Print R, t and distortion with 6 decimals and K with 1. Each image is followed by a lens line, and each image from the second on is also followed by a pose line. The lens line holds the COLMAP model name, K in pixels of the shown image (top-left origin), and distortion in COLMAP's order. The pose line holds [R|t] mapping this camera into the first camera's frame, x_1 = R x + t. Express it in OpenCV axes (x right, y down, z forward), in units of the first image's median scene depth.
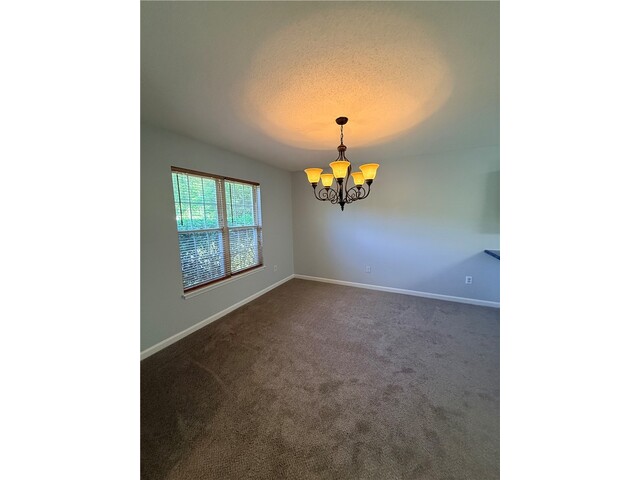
lens RADIAL K [[191.5, 0, 319.4], [0, 191.5, 239.2], [0, 0, 1]] dist [0.001466, 0.000020]
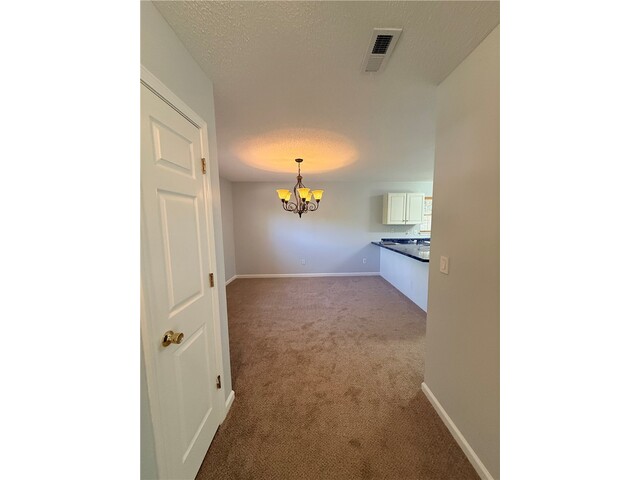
lens RADIAL K [[191.5, 0, 320.9], [0, 191.5, 239.8], [0, 0, 1]] dist [0.001466, 0.000020]
pose [[0.882740, -0.038657, 0.468269, -0.477725], [0.052669, 0.998470, -0.016860, 0.061211], [-0.466900, 0.039546, 0.883425, -0.428193]]
